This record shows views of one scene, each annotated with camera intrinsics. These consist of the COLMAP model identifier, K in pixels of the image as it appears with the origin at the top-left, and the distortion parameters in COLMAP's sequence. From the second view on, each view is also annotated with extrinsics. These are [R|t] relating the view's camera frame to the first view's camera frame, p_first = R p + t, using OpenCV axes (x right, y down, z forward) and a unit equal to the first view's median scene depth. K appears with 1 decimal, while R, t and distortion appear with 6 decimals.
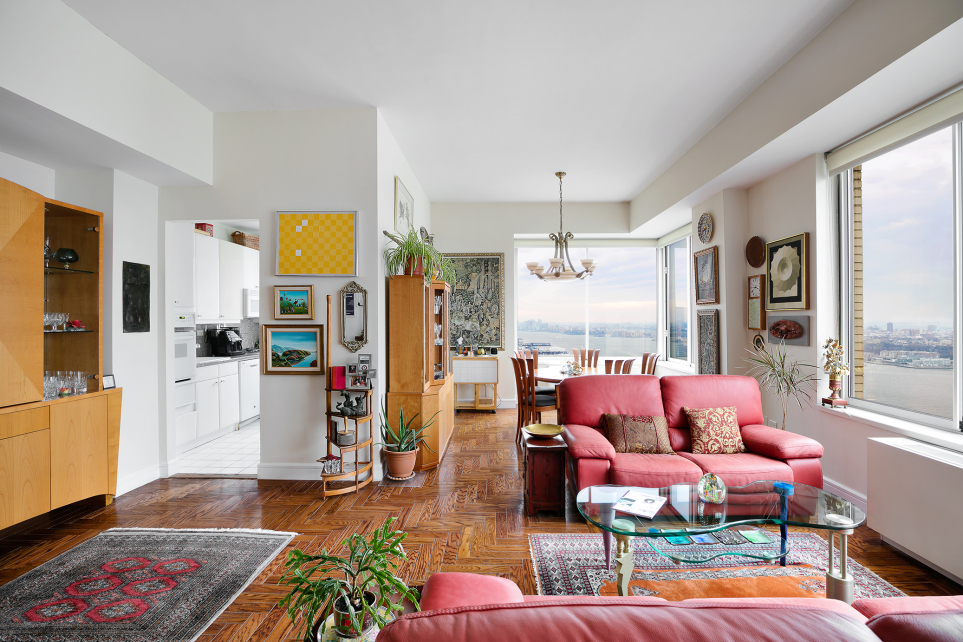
lens RADIAL K [[453.0, 0, 481.5], [0, 453.0, 321.0], [0, 0, 1]] dist [-0.035353, 0.000411]
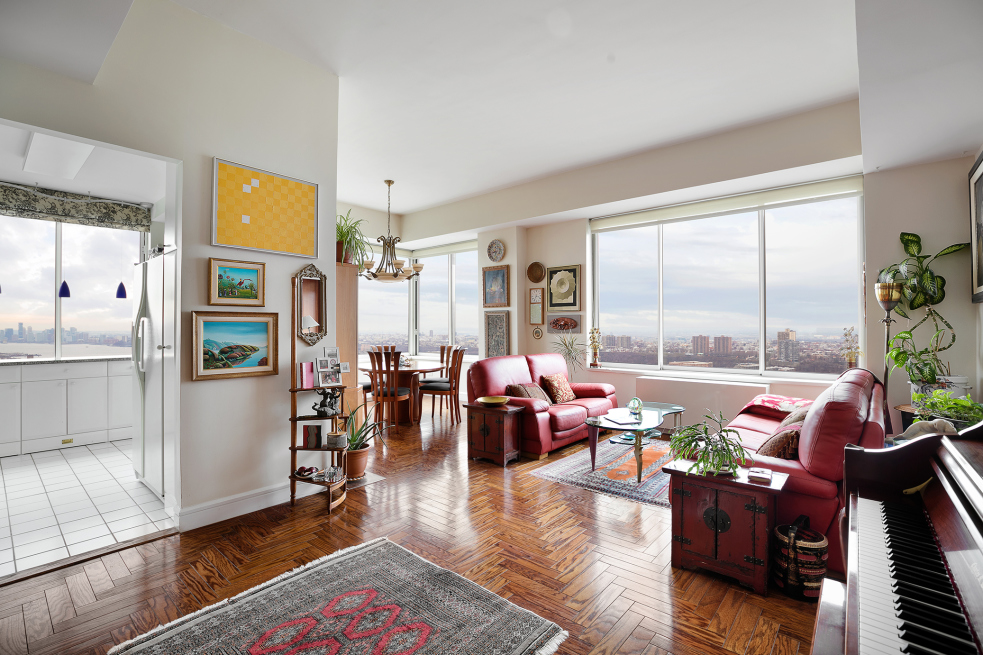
lens RADIAL K [[462.4, 0, 491.5], [0, 462.4, 327.5], [0, 0, 1]] dist [-0.035353, 0.000411]
pose [[0.618339, 0.001382, 0.785910, -0.757182], [0.002725, 0.999989, -0.003903, 0.038239], [-0.785906, 0.004555, 0.618329, 0.181848]]
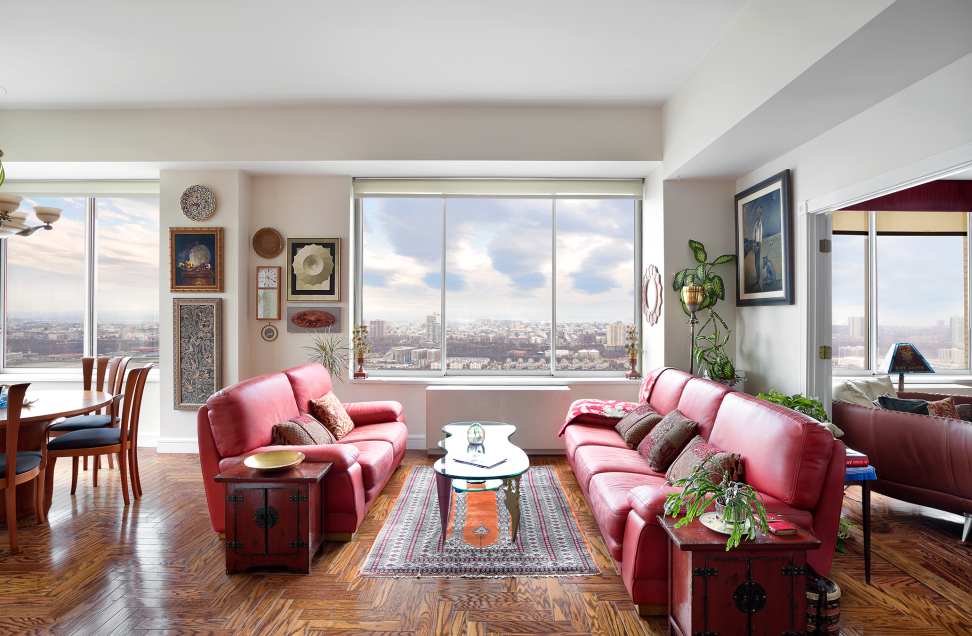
lens RADIAL K [[502.5, 0, 501.7], [0, 502.5, 311.2], [0, 0, 1]] dist [-0.028383, 0.000569]
pose [[-0.054118, 0.001458, 0.998533, -0.594087], [-0.000087, 0.999999, -0.001465, 0.001058], [-0.998535, -0.000167, -0.054118, 0.587375]]
